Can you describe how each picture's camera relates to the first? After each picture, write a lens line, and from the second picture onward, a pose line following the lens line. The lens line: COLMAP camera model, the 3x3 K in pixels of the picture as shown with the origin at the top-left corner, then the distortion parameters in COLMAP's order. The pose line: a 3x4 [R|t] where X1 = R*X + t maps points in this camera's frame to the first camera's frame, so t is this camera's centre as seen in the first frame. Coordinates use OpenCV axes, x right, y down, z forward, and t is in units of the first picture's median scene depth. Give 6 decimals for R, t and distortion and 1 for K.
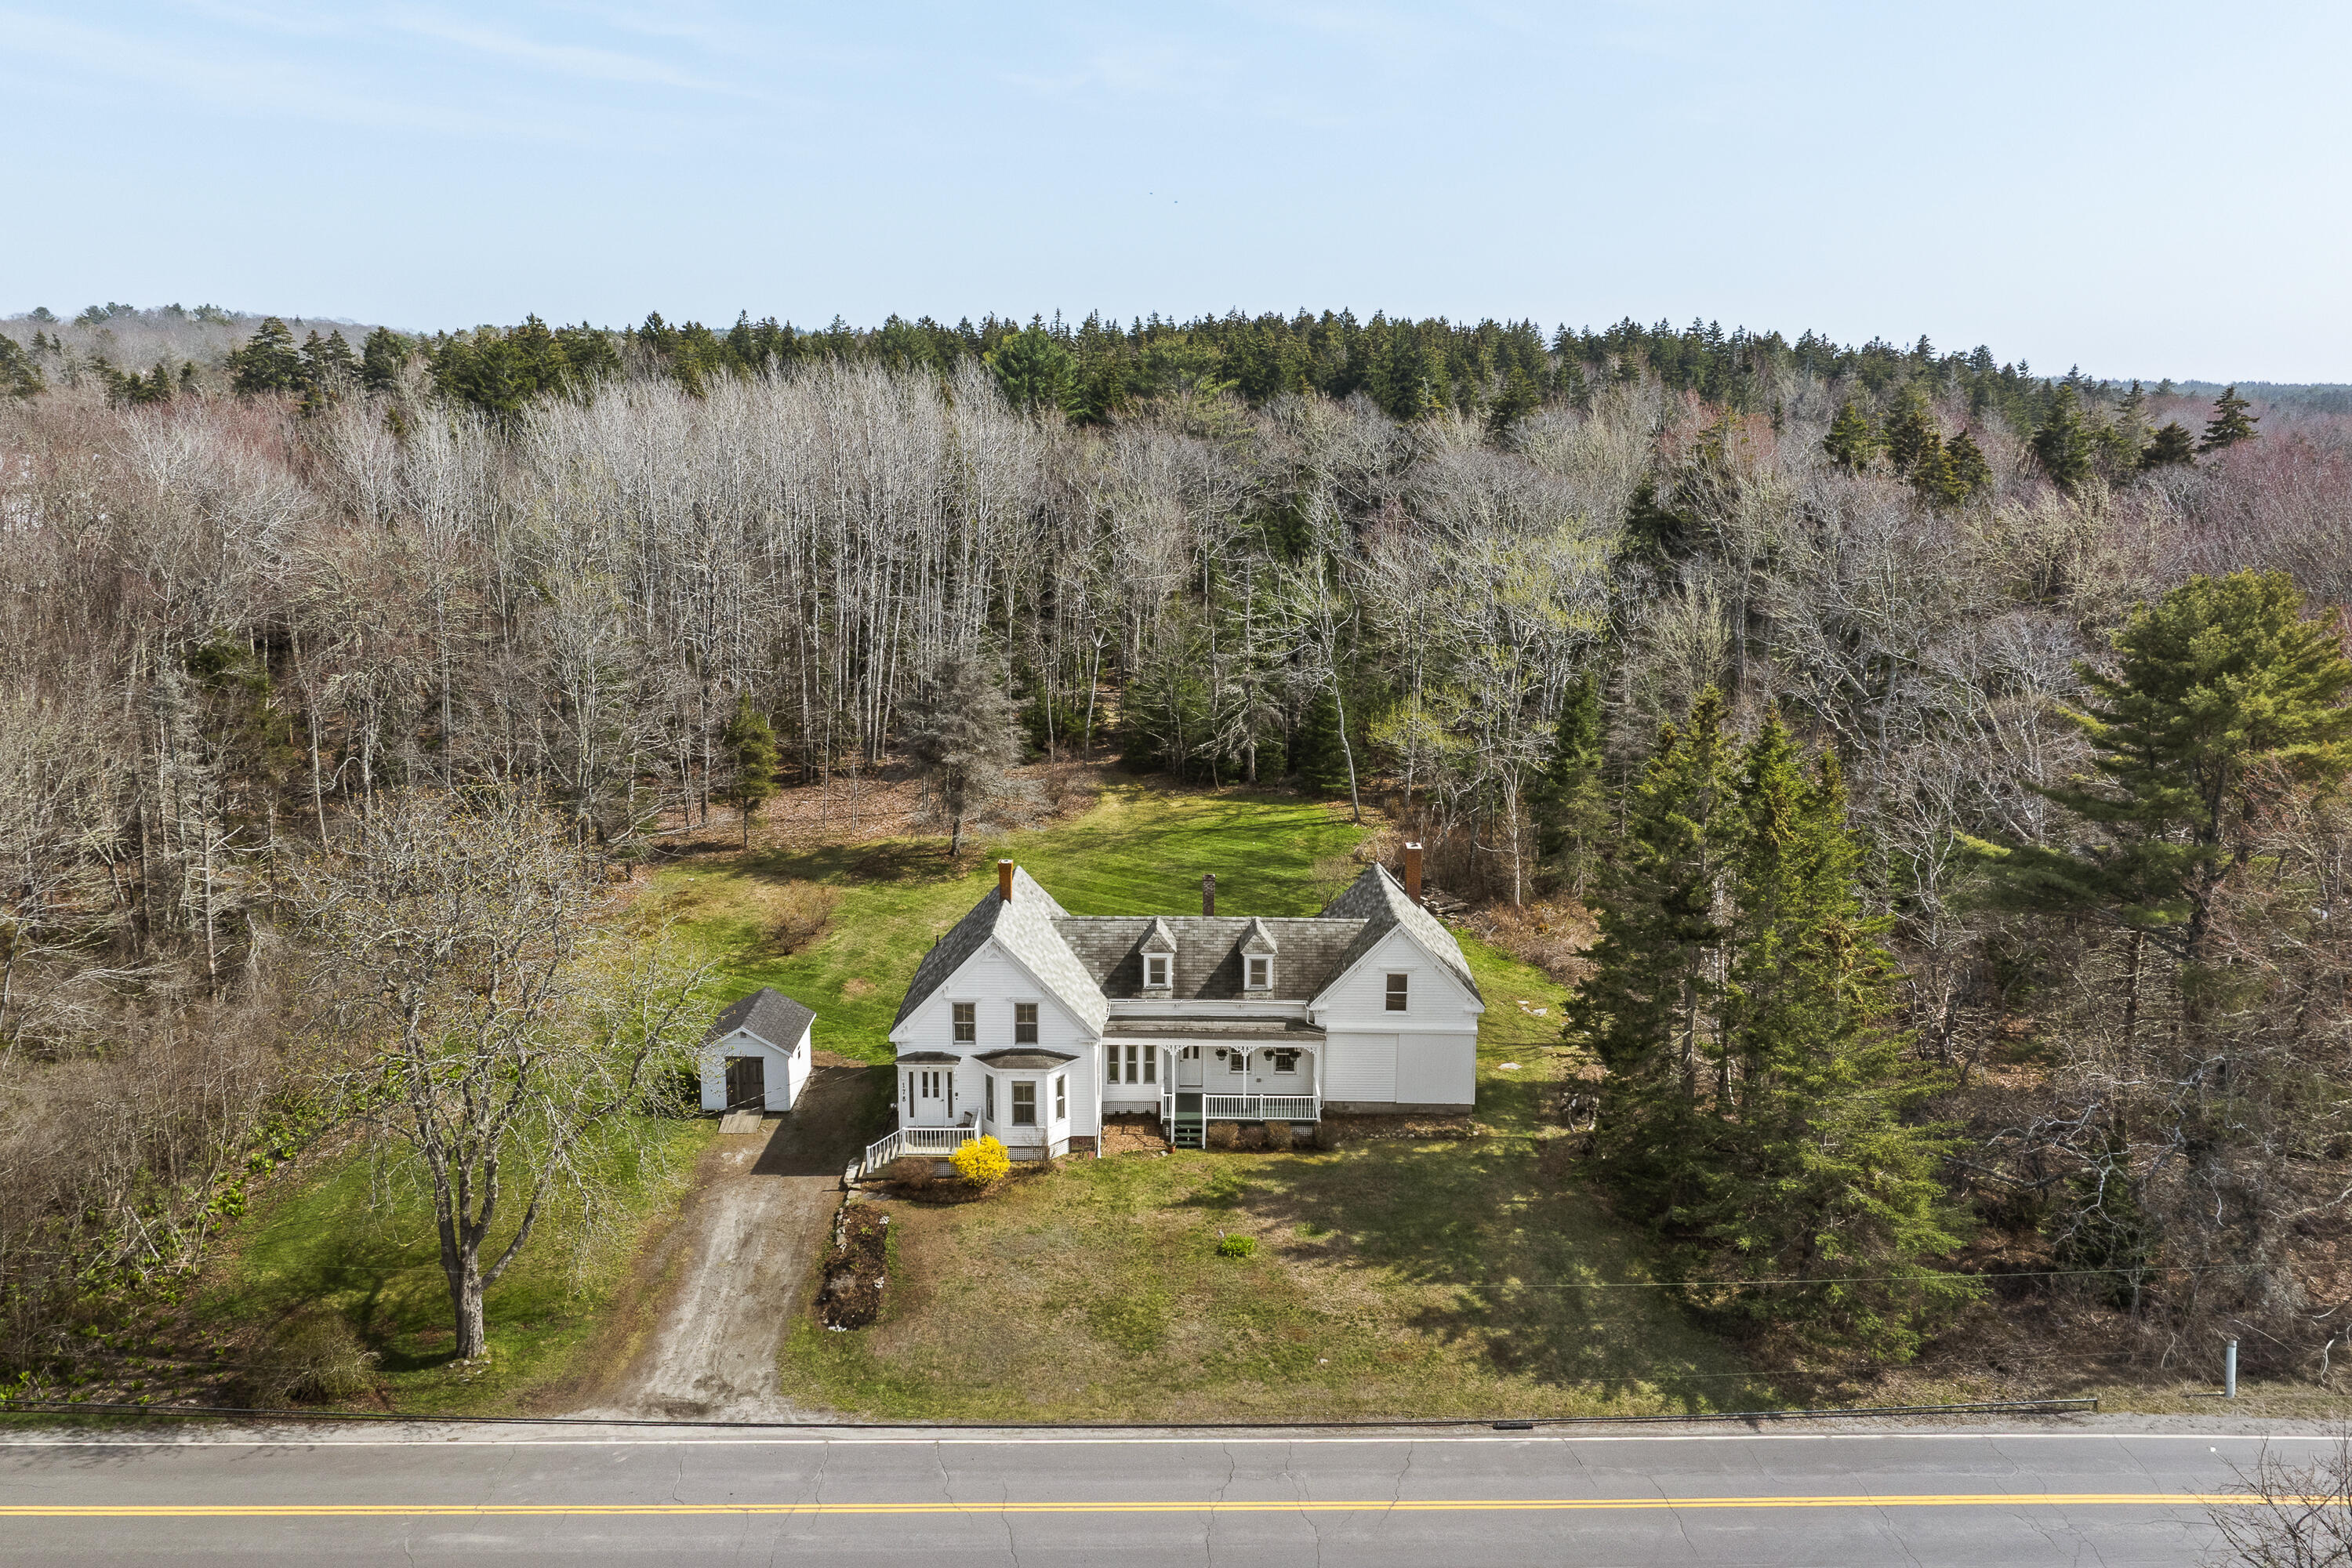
lens RADIAL K [[1919.1, 0, 1146.6], [0, 1919.1, 744.3], [0, 0, 1]] dist [0.001302, -0.001256]
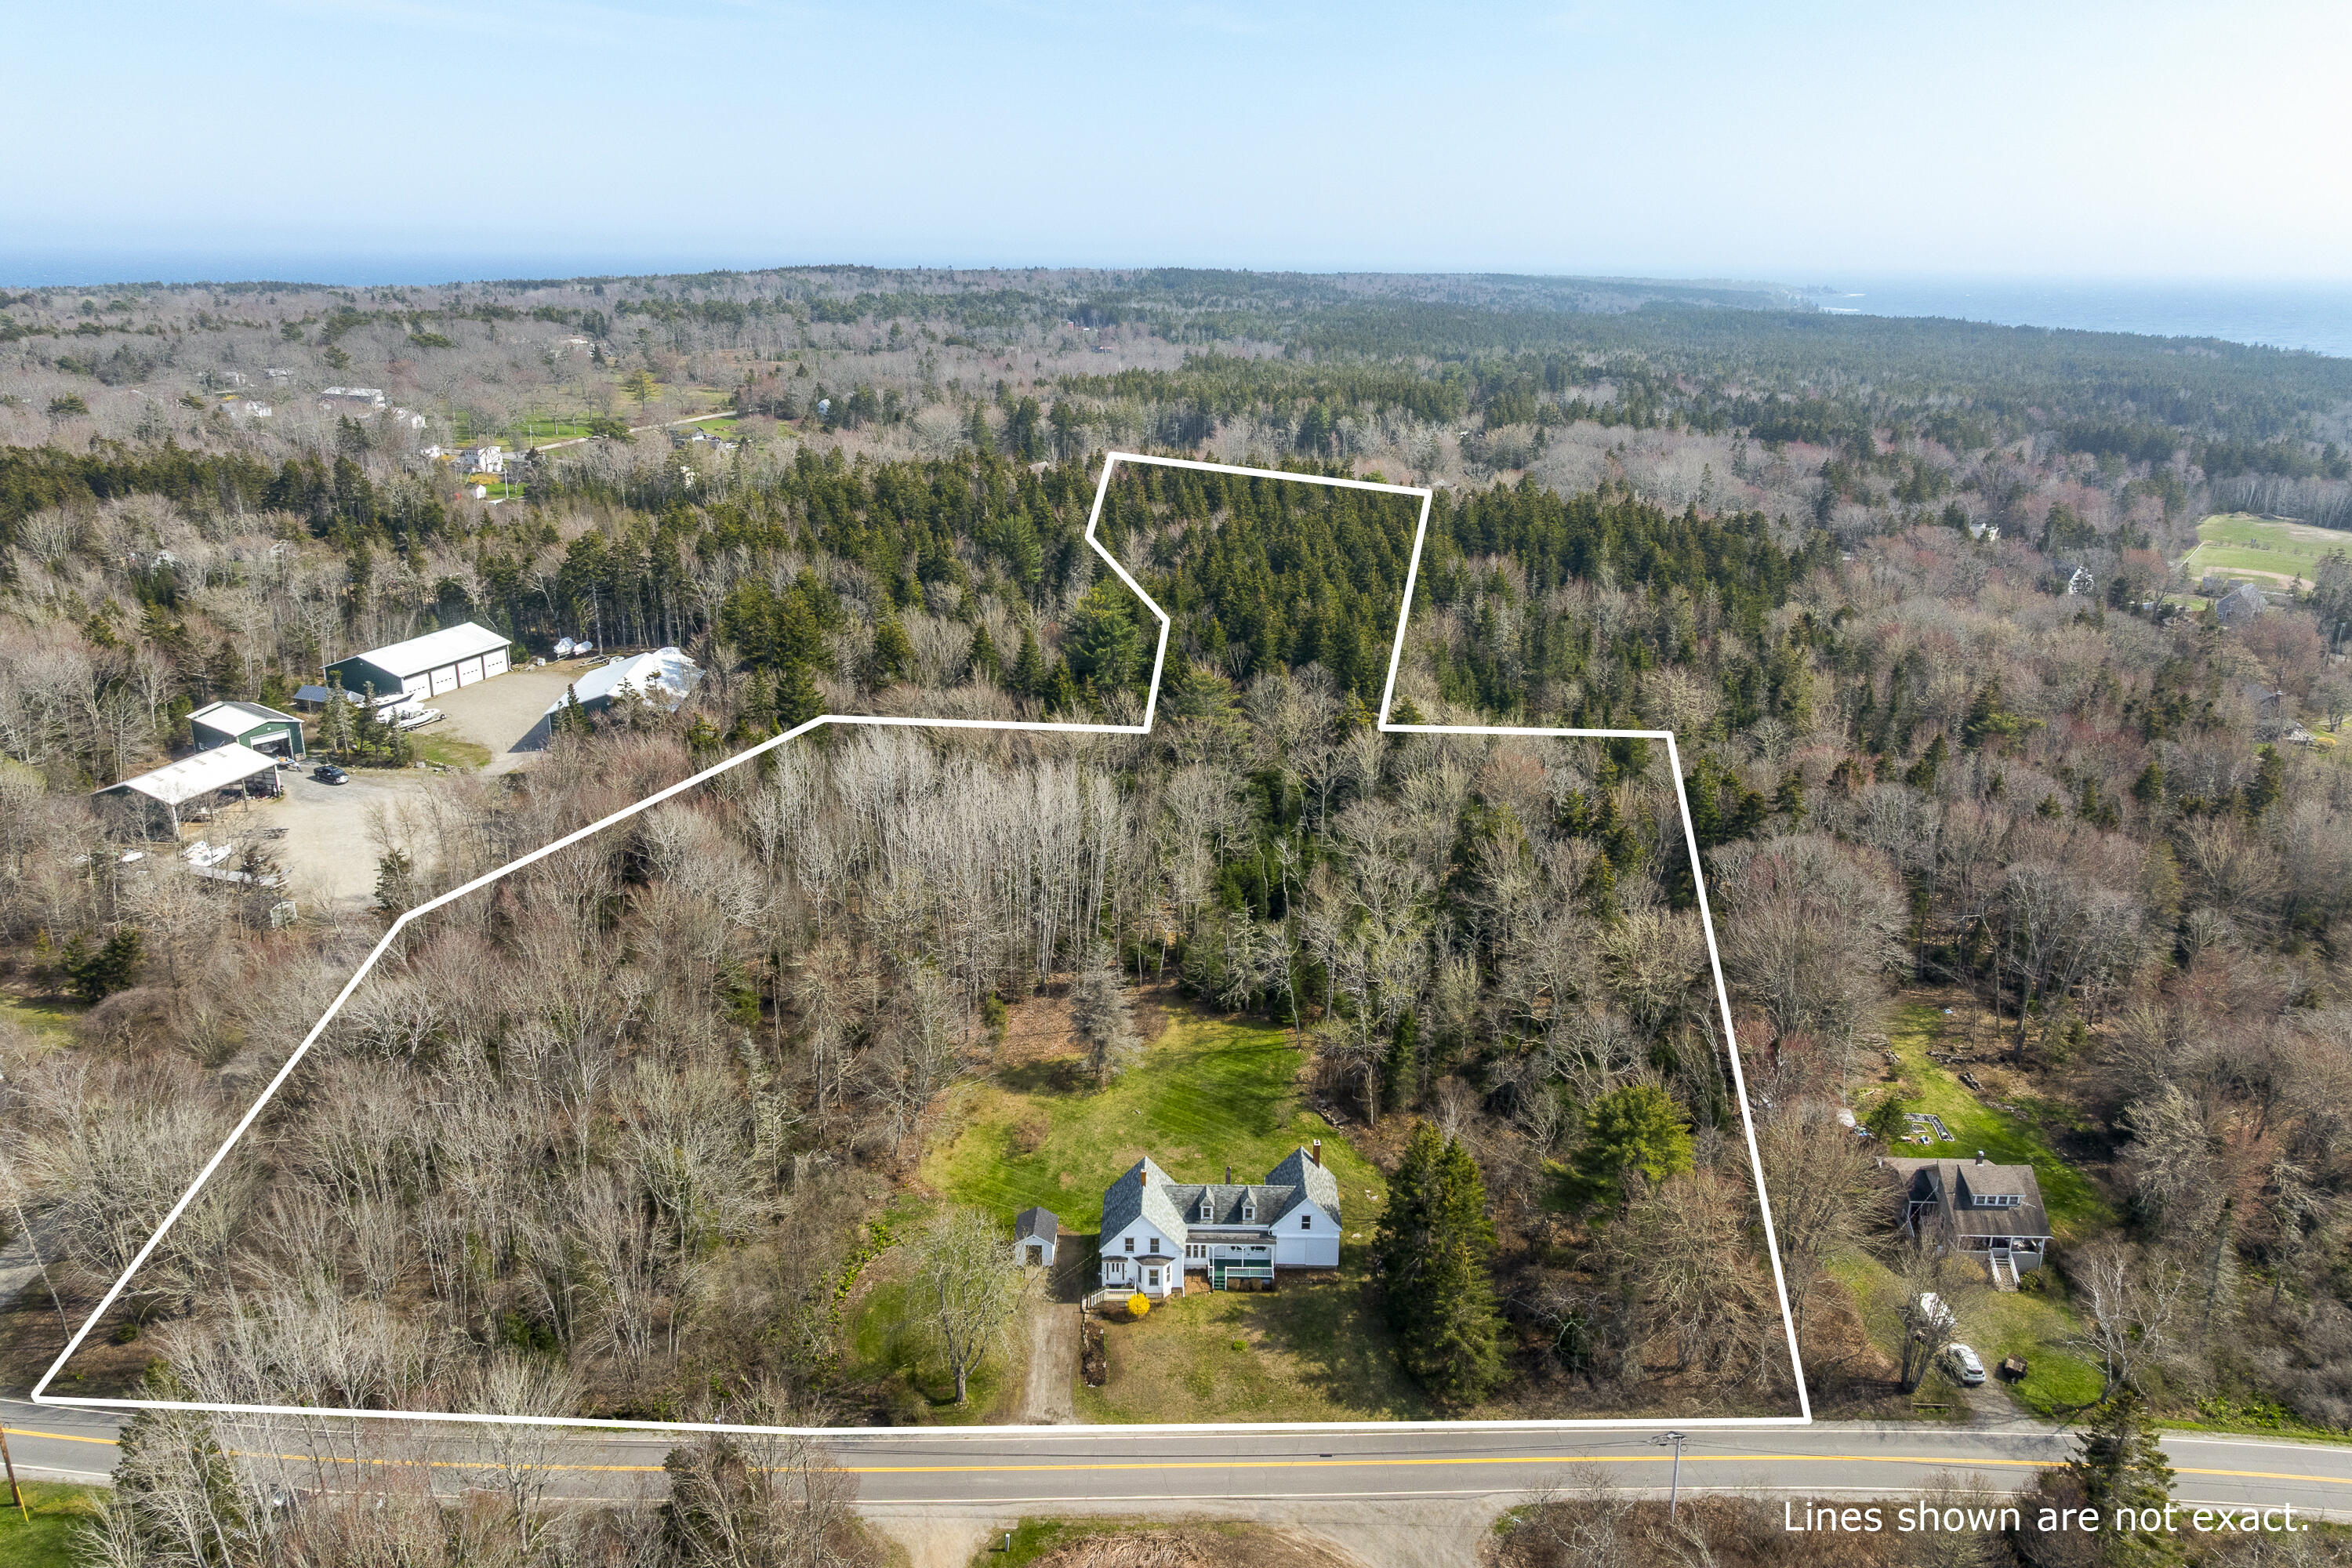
lens RADIAL K [[1630.3, 0, 1176.0], [0, 1630.3, 784.0], [0, 0, 1]] dist [-0.003165, -0.000581]
pose [[0.999842, 0.007799, 0.015992, -0.072809], [-0.009977, 0.989959, 0.141002, -0.731581], [-0.014732, -0.141140, 0.989880, -0.982903]]
